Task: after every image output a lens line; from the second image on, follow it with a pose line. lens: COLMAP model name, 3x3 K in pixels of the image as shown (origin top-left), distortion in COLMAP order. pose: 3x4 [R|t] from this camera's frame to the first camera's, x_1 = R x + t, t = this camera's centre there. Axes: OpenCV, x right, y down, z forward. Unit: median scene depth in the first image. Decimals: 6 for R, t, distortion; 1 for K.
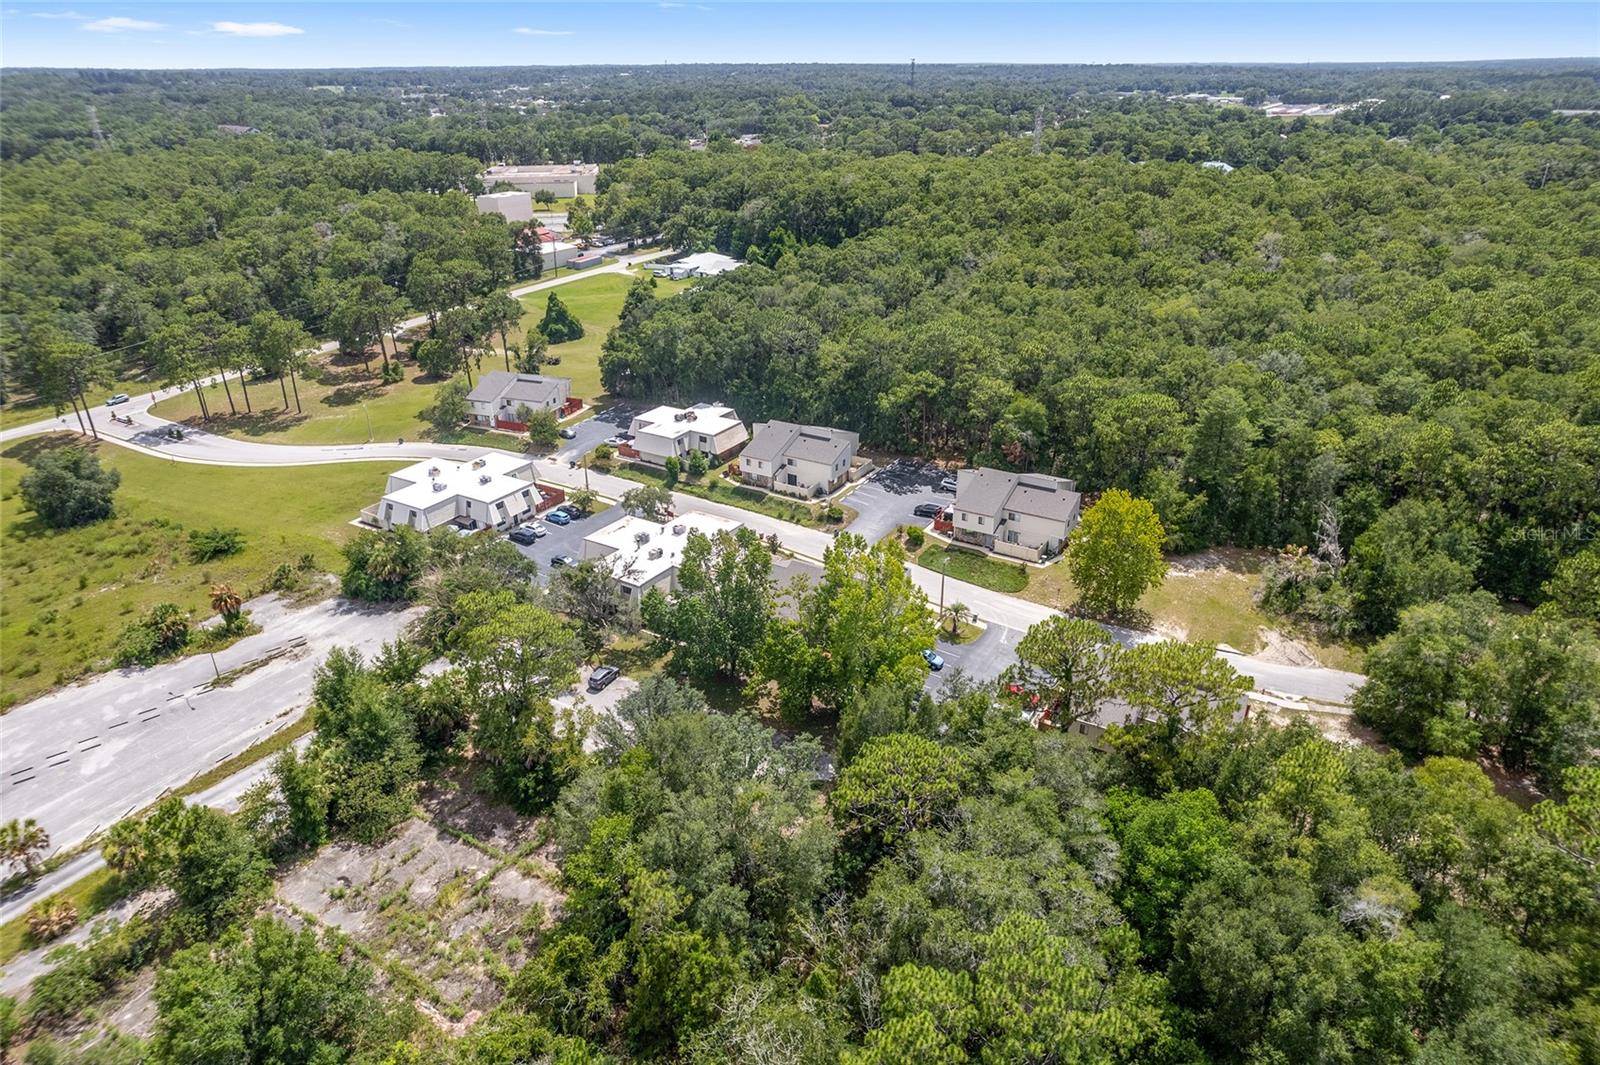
lens RADIAL K [[1025.0, 0, 799.4], [0, 1025.0, 533.7], [0, 0, 1]] dist [-0.045910, 0.000717]
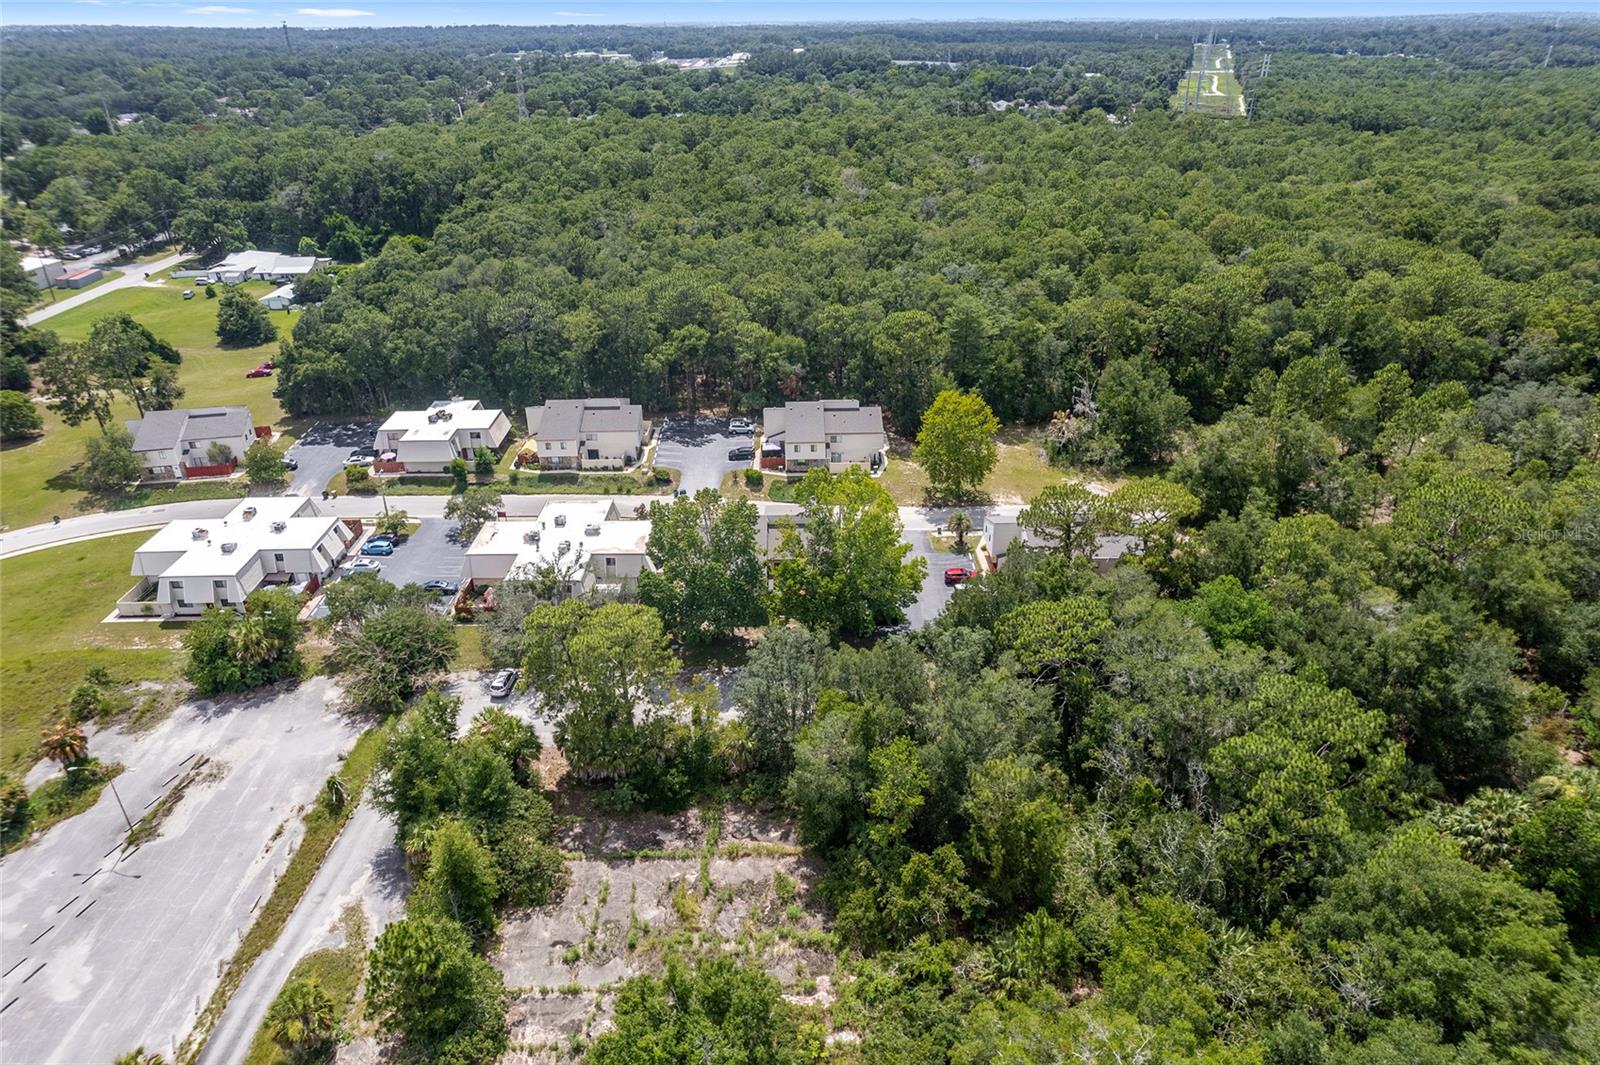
lens RADIAL K [[1021.8, 0, 804.8], [0, 1021.8, 547.4], [0, 0, 1]] dist [-0.076487, 0.076408]
pose [[0.842798, -0.249489, 0.476913, -0.328627], [0.228170, 0.968132, 0.103242, -0.021886], [-0.487473, 0.021805, 0.872866, 0.057270]]
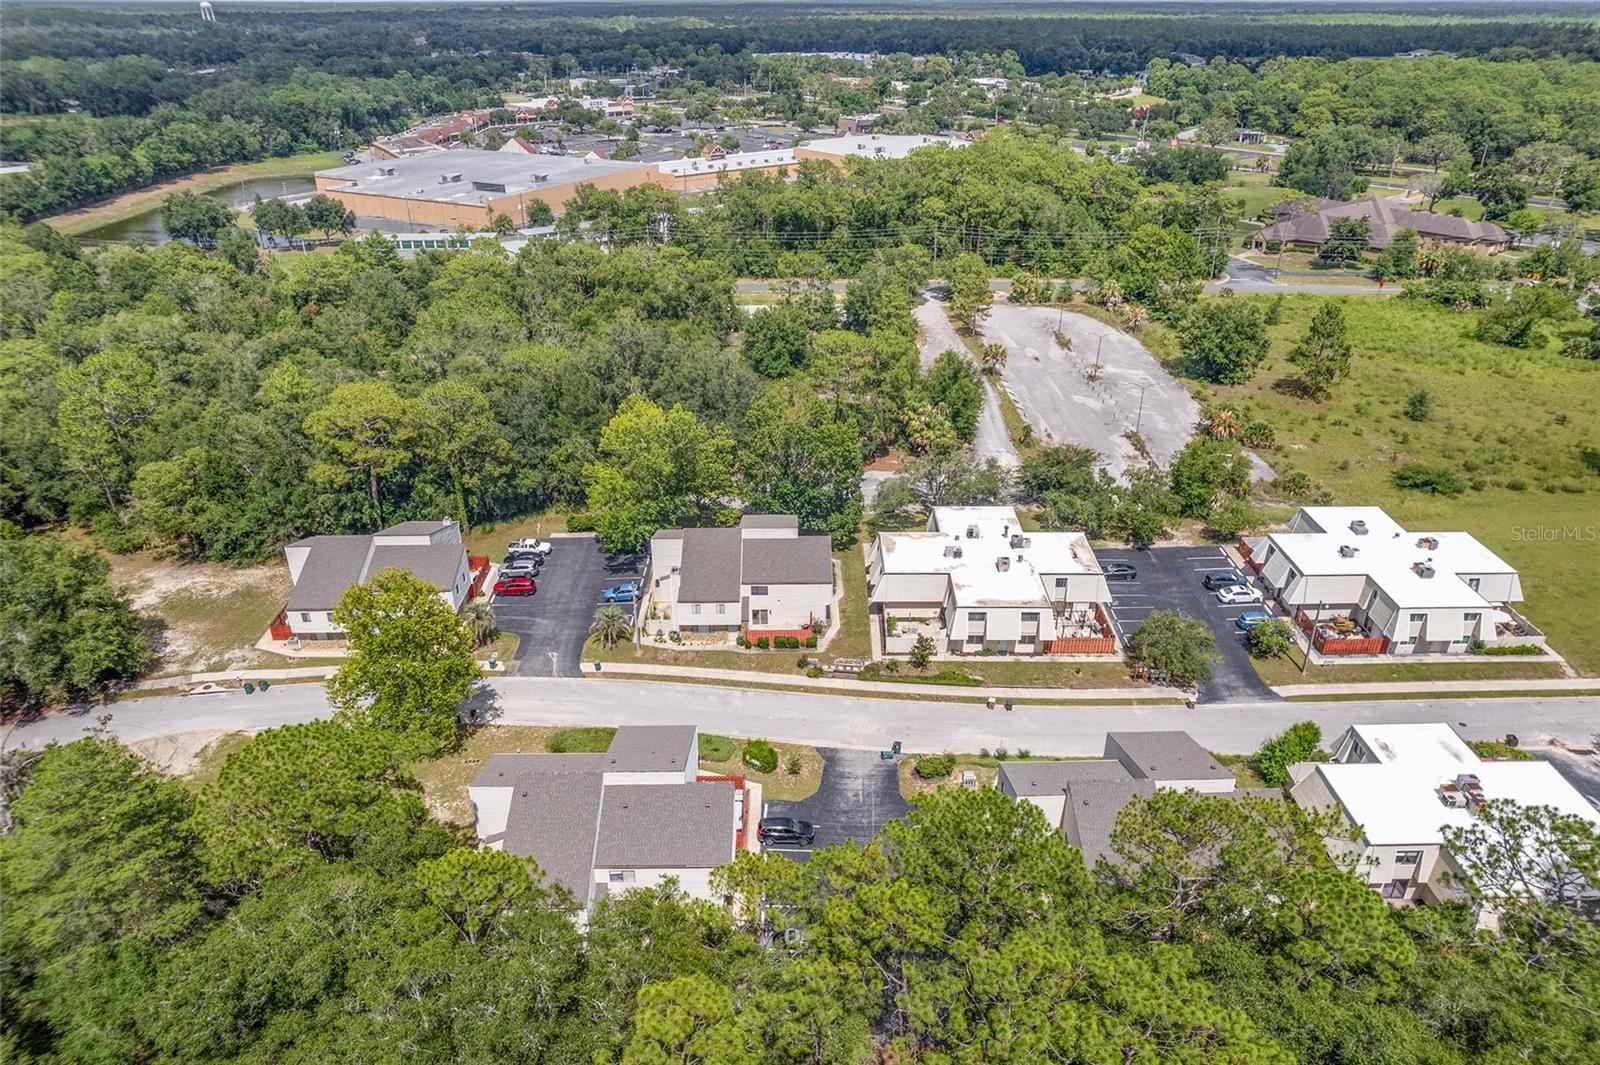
lens RADIAL K [[1063.1, 0, 805.5], [0, 1063.1, 534.8], [0, 0, 1]] dist [-0.078829, 0.087356]
pose [[-0.842007, 0.253397, -0.476251, 0.311965], [-0.222000, 0.641844, 0.733998, -0.471804], [0.491672, 0.723759, -0.484182, 1.103177]]
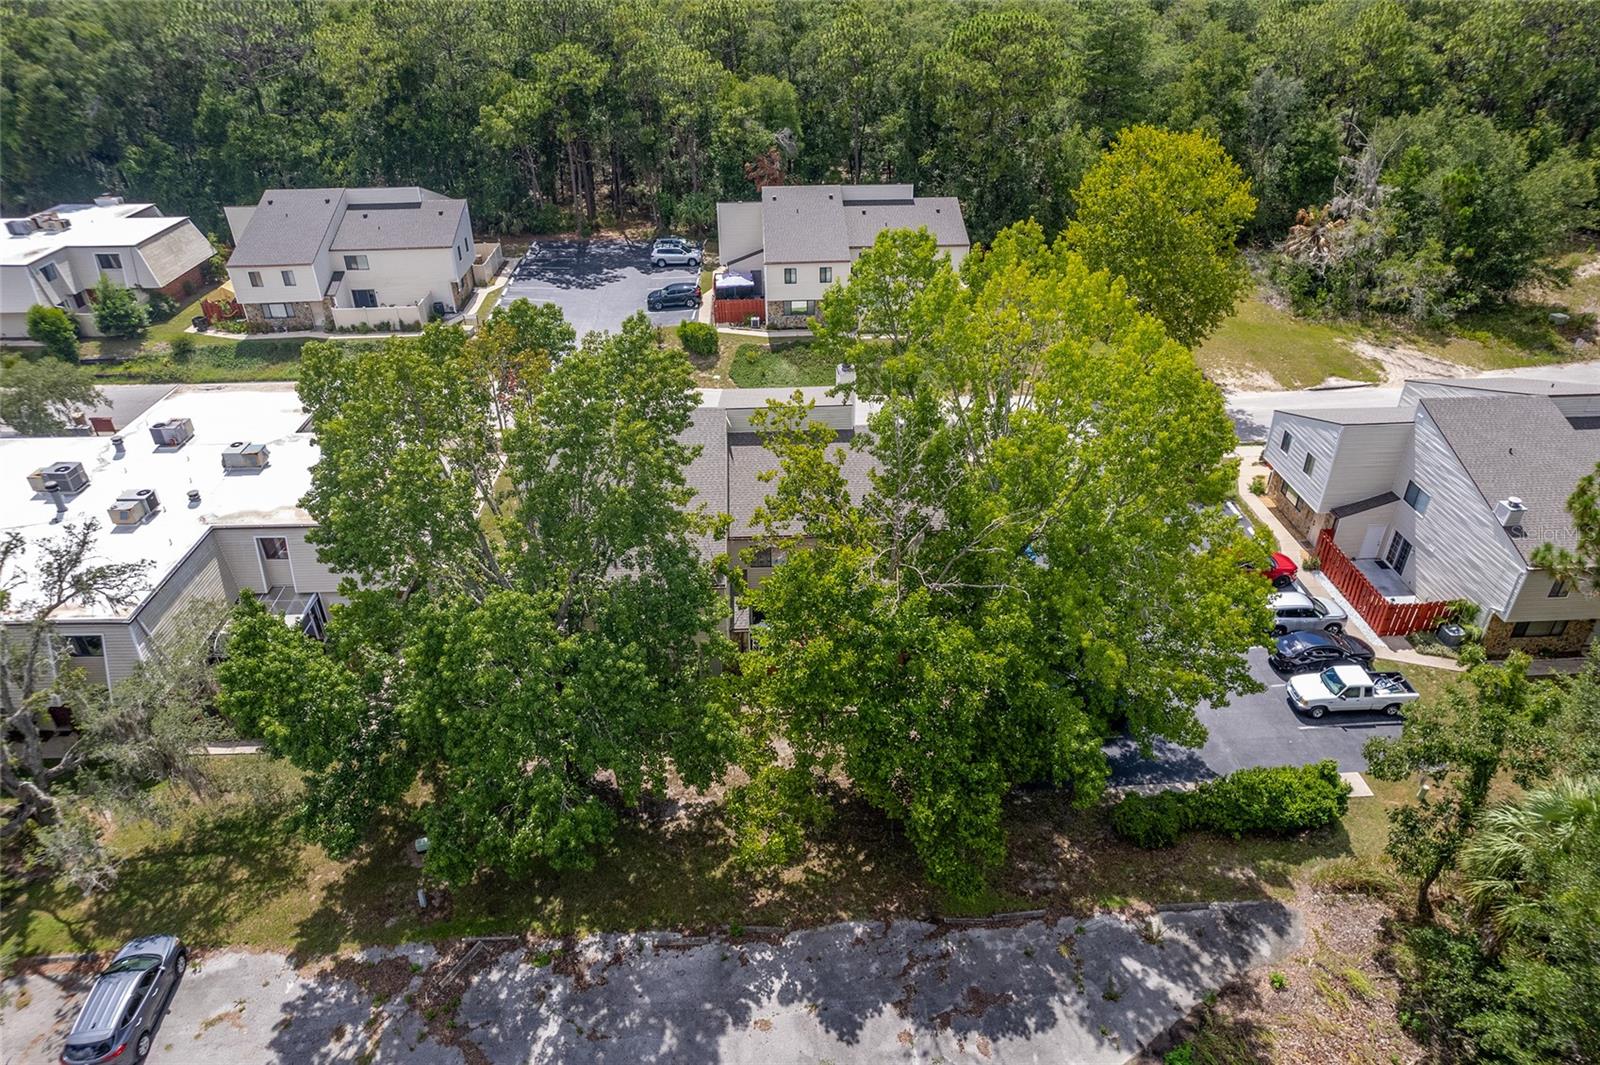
lens RADIAL K [[1021.8, 0, 804.8], [0, 1021.8, 547.4], [0, 0, 1]] dist [-0.076487, 0.076408]
pose [[0.822041, -0.297400, 0.485595, -0.101108], [0.237940, 0.954157, 0.181573, 0.019510], [-0.517333, -0.033718, 0.855119, 0.506394]]
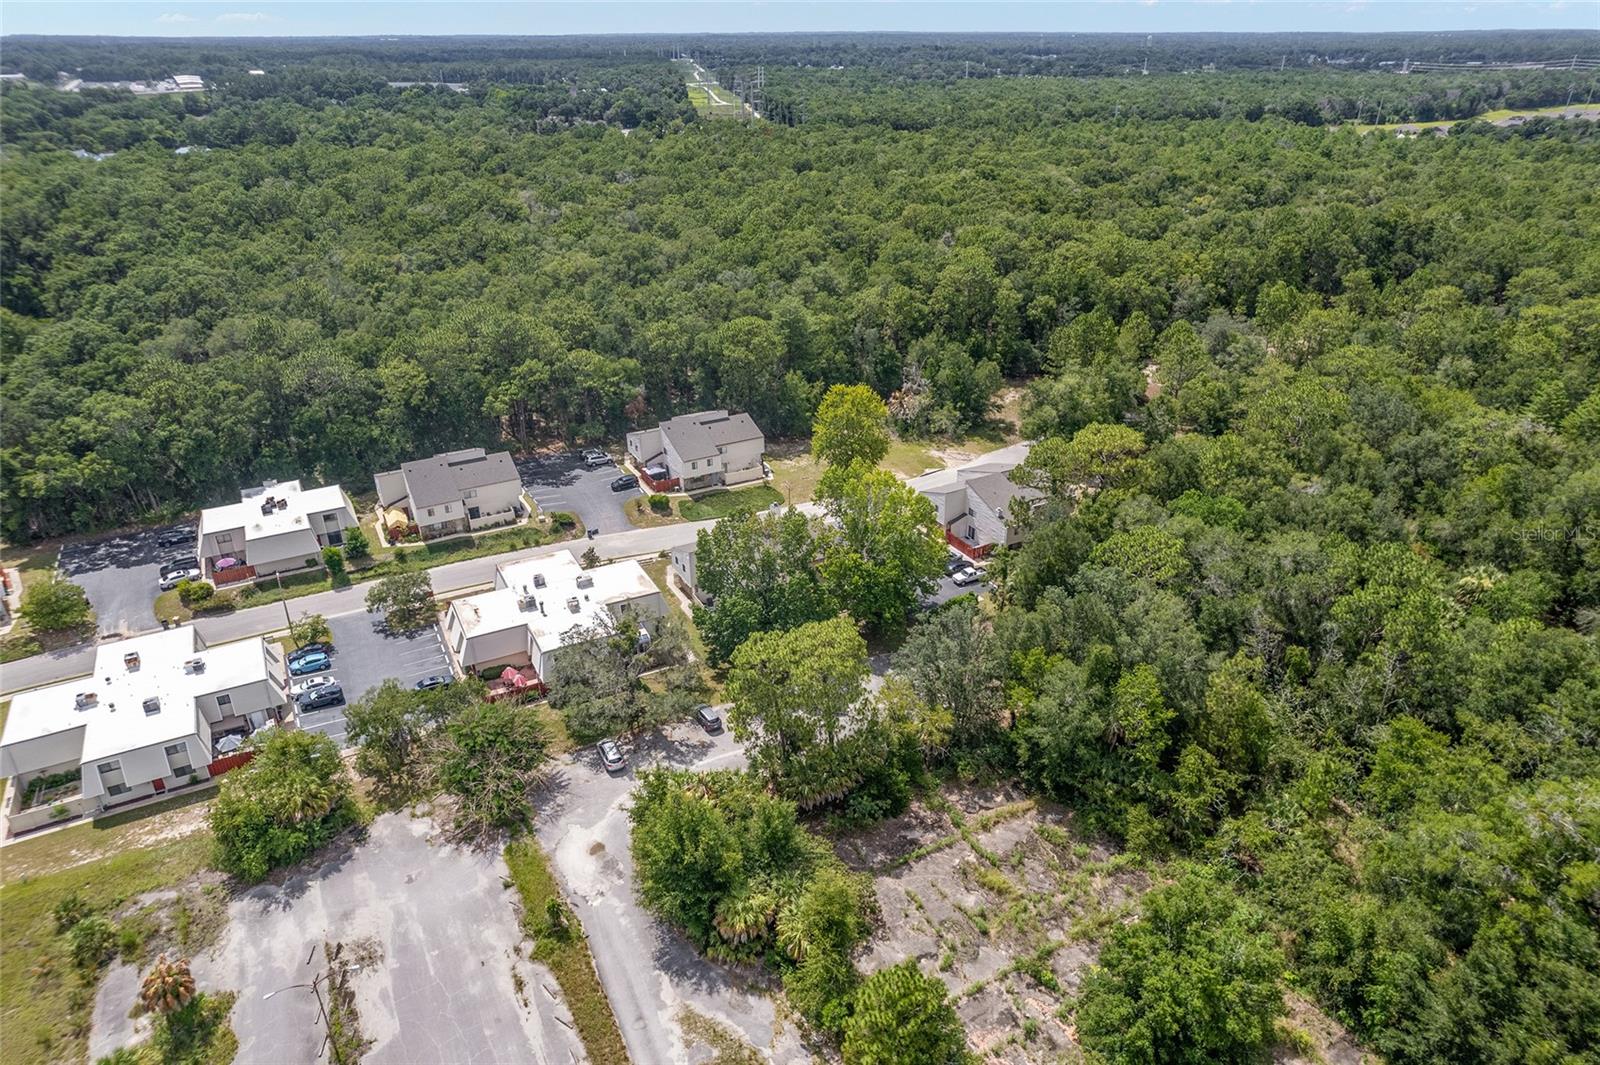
lens RADIAL K [[1021.8, 0, 804.8], [0, 1021.8, 547.4], [0, 0, 1]] dist [-0.076487, 0.076408]
pose [[0.494288, -0.389779, 0.777014, -0.568716], [0.365628, 0.904152, 0.220966, -0.117320], [-0.788667, 0.174877, 0.589426, 0.268598]]
